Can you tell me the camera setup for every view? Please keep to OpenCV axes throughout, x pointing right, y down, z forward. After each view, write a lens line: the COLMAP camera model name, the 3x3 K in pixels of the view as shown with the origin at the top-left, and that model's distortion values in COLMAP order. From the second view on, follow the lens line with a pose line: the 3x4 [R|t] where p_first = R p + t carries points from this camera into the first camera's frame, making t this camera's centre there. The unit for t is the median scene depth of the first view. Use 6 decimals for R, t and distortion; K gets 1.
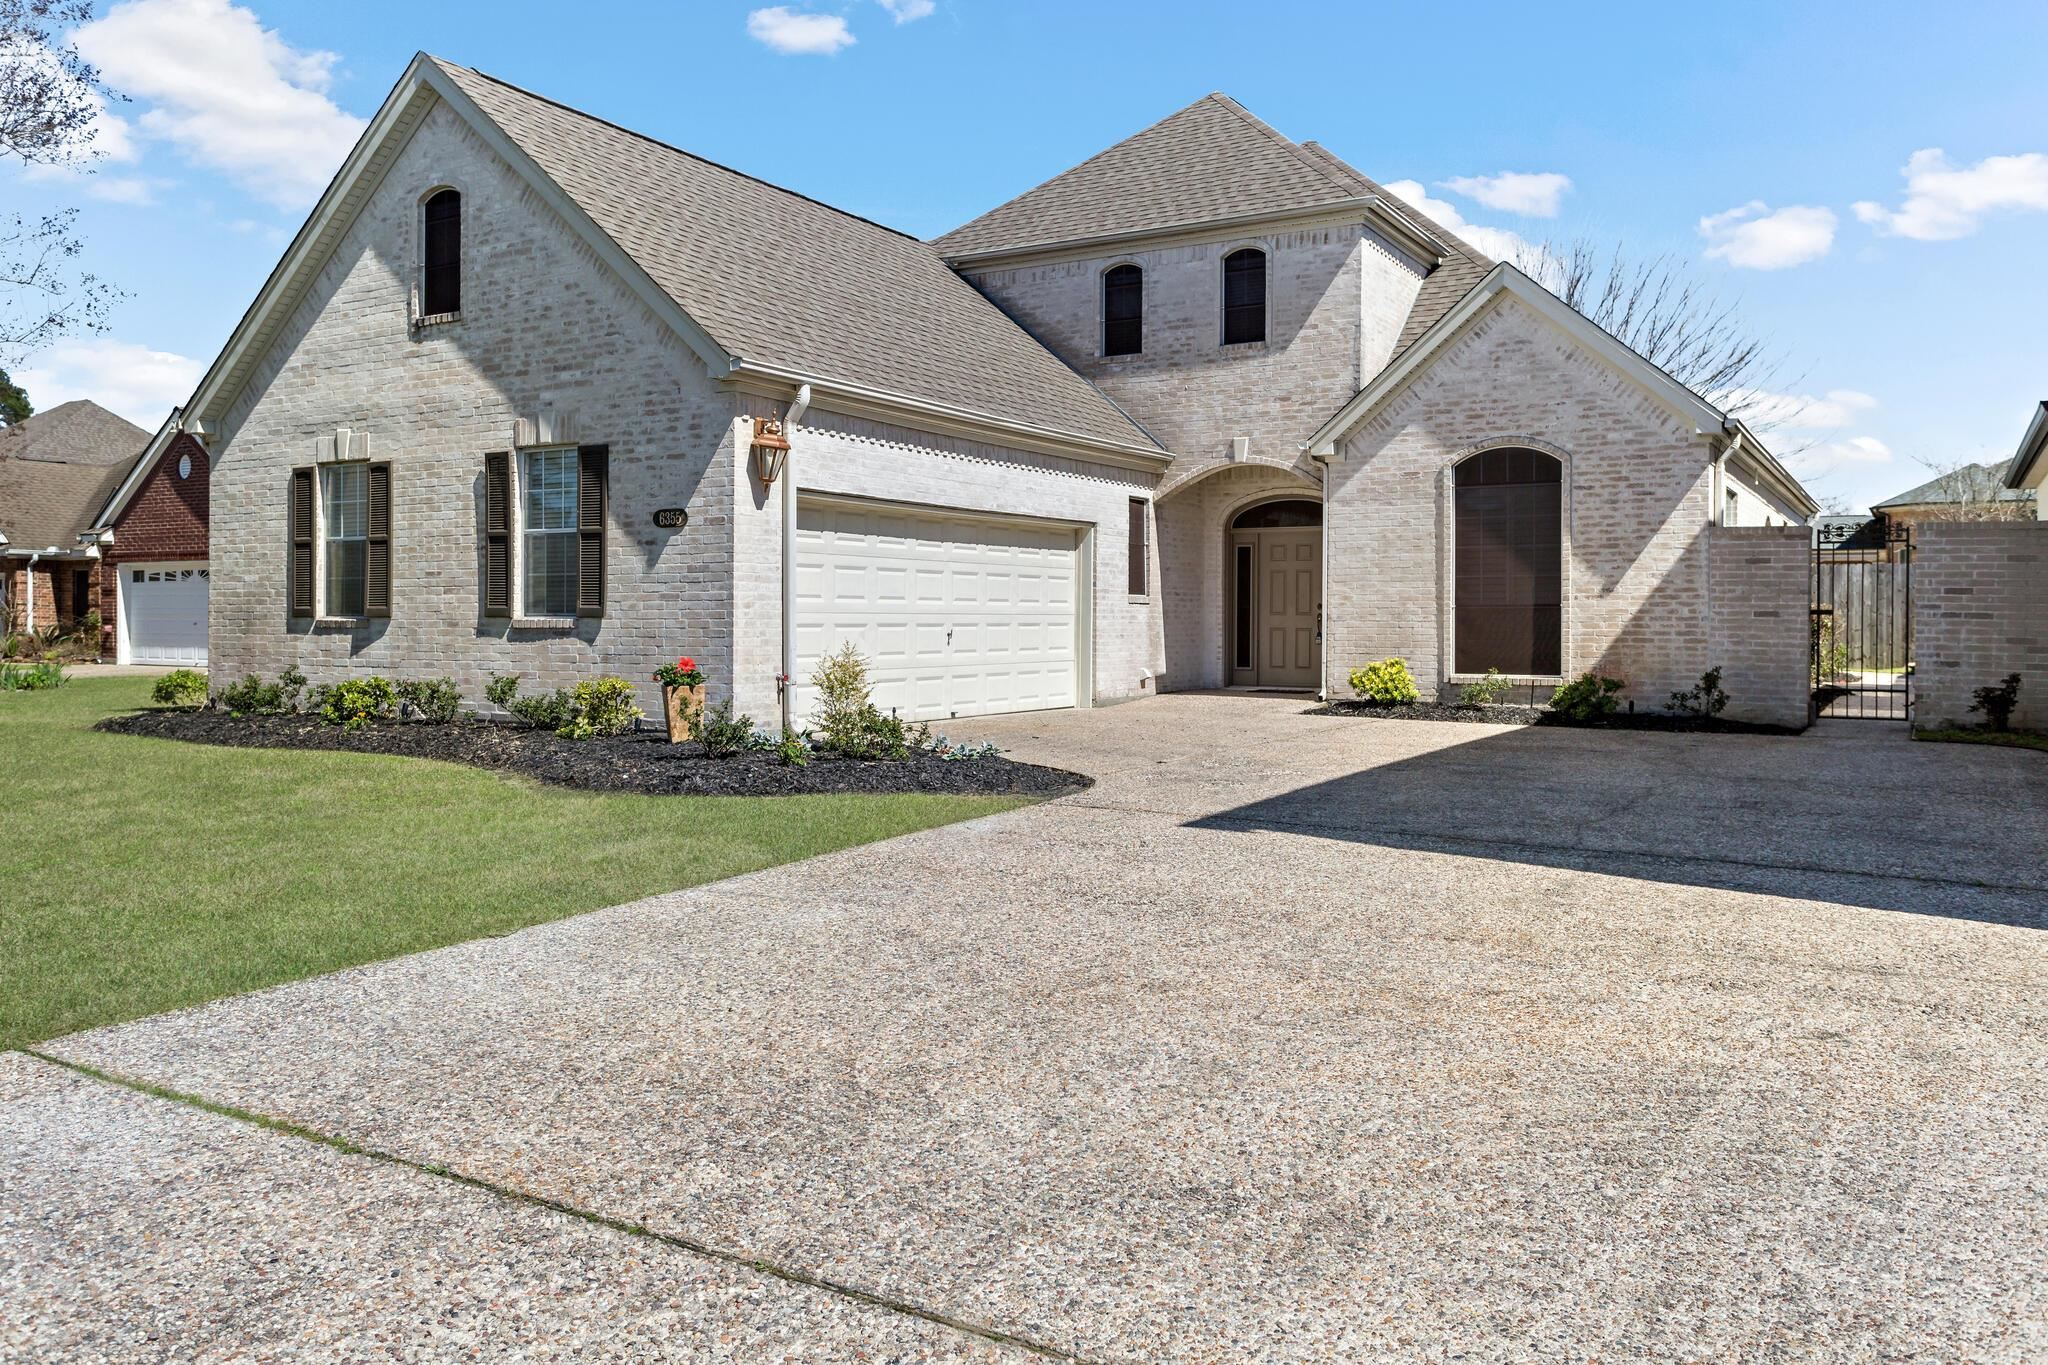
lens RADIAL K [[1570.6, 0, 1024.0], [0, 1570.6, 682.5], [0, 0, 1]] dist [0.010405, 0.002325]
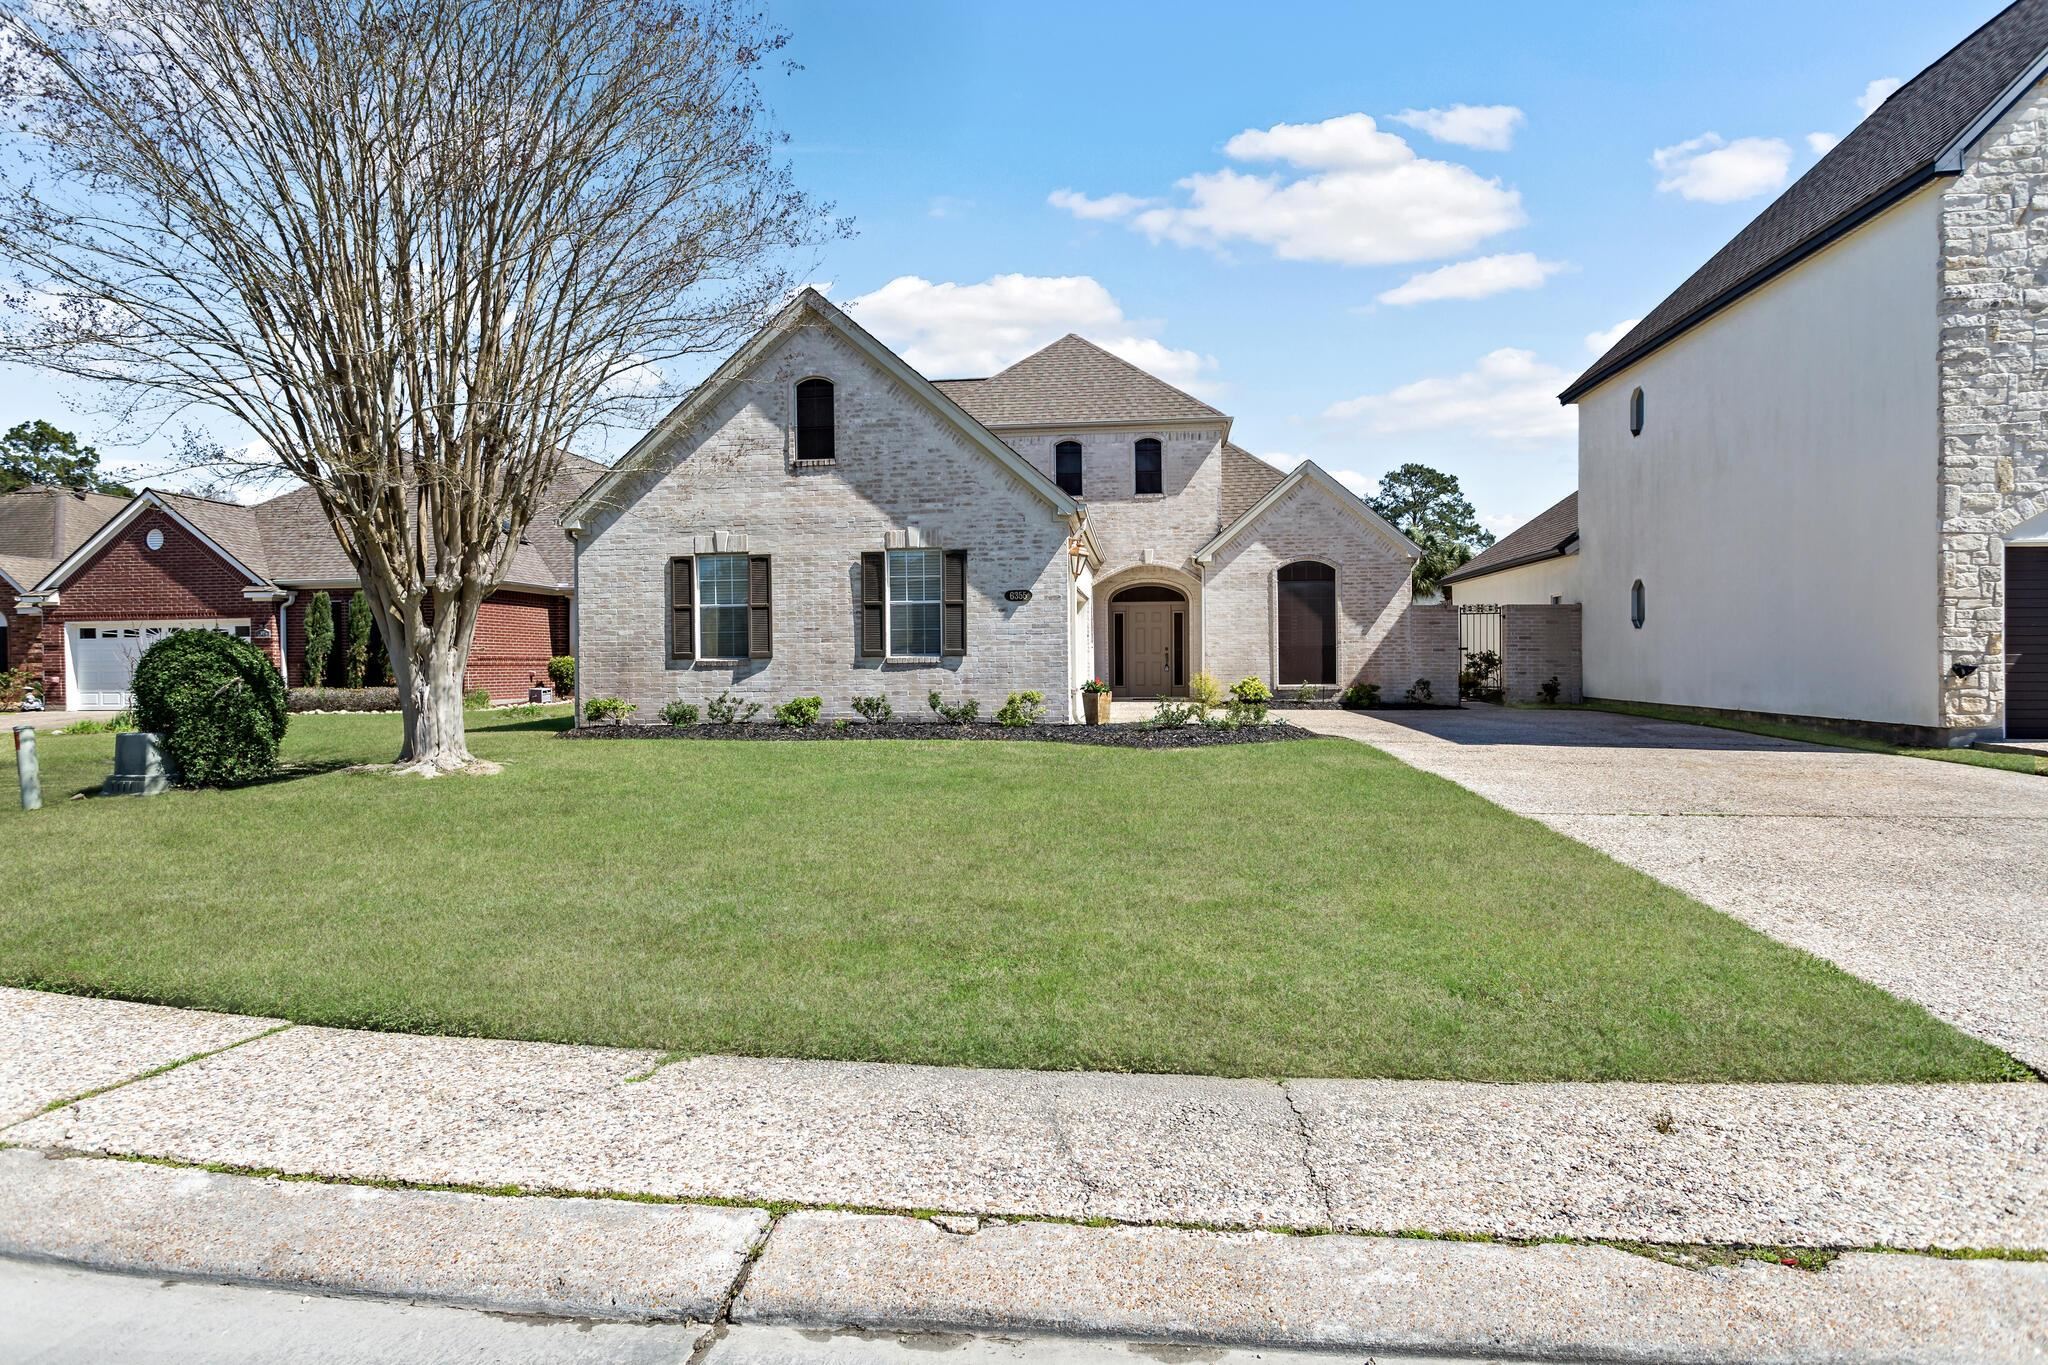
lens RADIAL K [[1170.9, 0, 1026.3], [0, 1170.9, 718.4], [0, 0, 1]] dist [-0.006464, -0.000811]
pose [[0.907751, -0.031651, 0.418313, -0.634309], [0.029596, 0.999497, 0.011399, 0.010278], [-0.418463, 0.002033, 0.908232, -0.113669]]
